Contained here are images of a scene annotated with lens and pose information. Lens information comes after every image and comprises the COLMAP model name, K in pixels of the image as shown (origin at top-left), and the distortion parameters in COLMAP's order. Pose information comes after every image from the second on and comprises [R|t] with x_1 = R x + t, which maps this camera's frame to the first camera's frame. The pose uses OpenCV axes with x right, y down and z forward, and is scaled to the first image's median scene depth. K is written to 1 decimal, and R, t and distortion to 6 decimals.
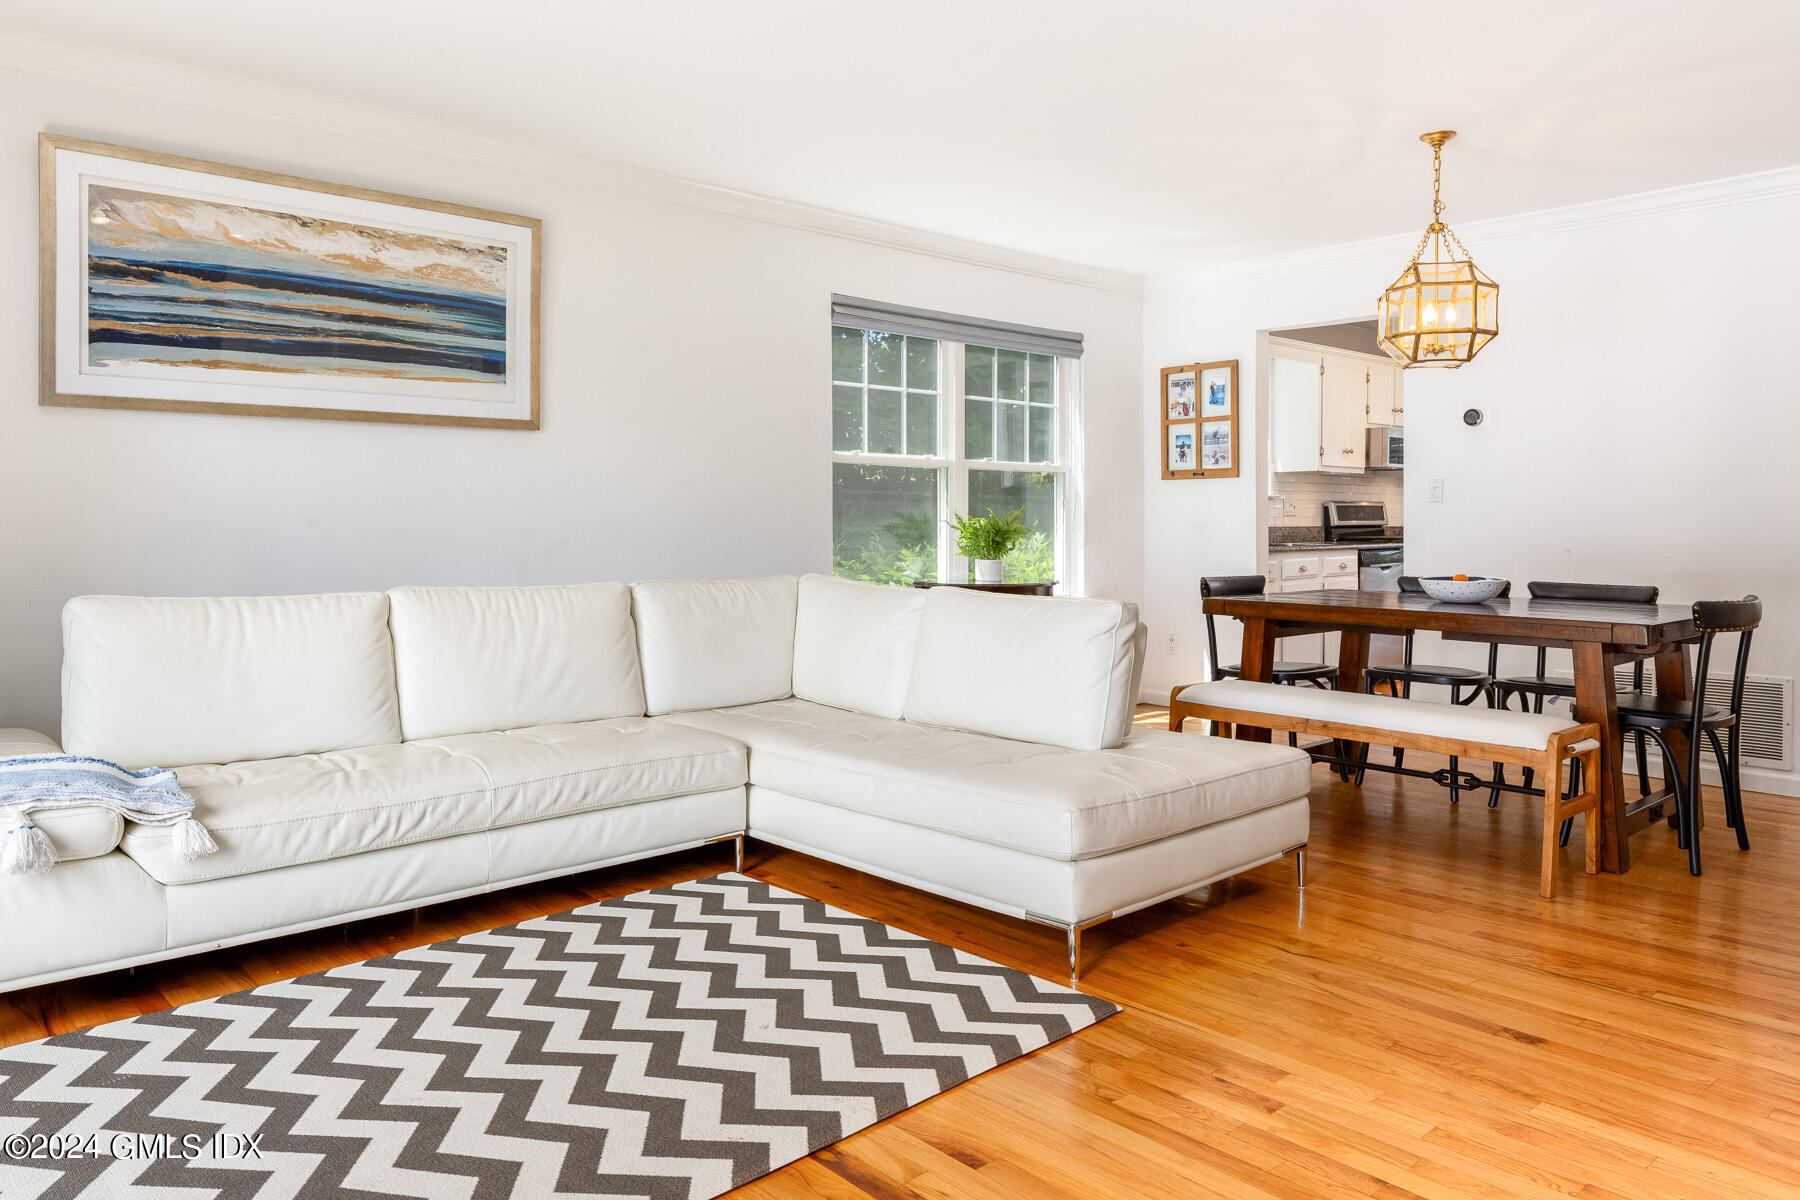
lens RADIAL K [[1229.0, 0, 900.8], [0, 1229.0, 527.0], [0, 0, 1]] dist [-0.007525, -0.000309]
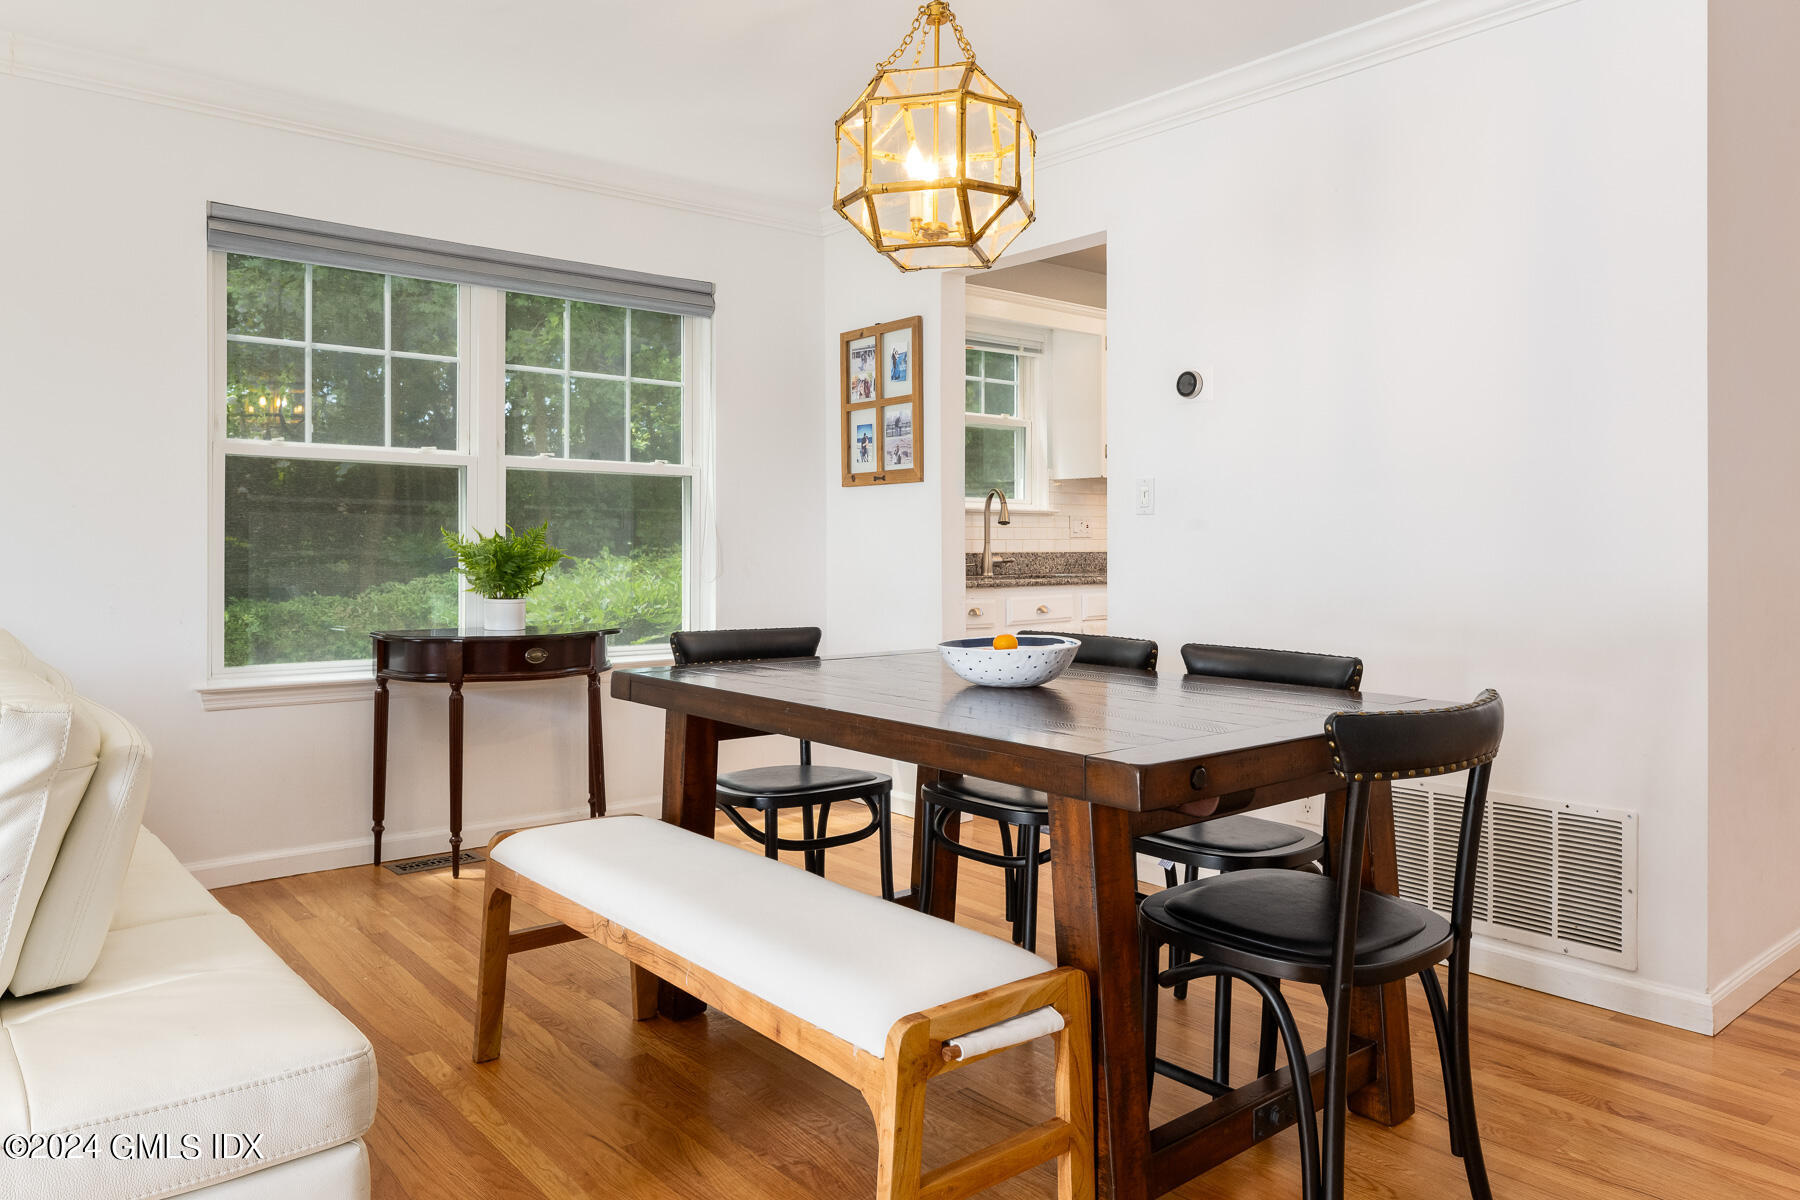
lens RADIAL K [[1221.1, 0, 900.1], [0, 1221.1, 549.6], [0, 0, 1]] dist [-0.004791, -0.001494]
pose [[0.999154, 0.001514, -0.041099, 0.286227], [-0.001589, 0.999997, -0.001782, 0.000159], [0.041096, 0.001846, 0.999153, 0.288759]]
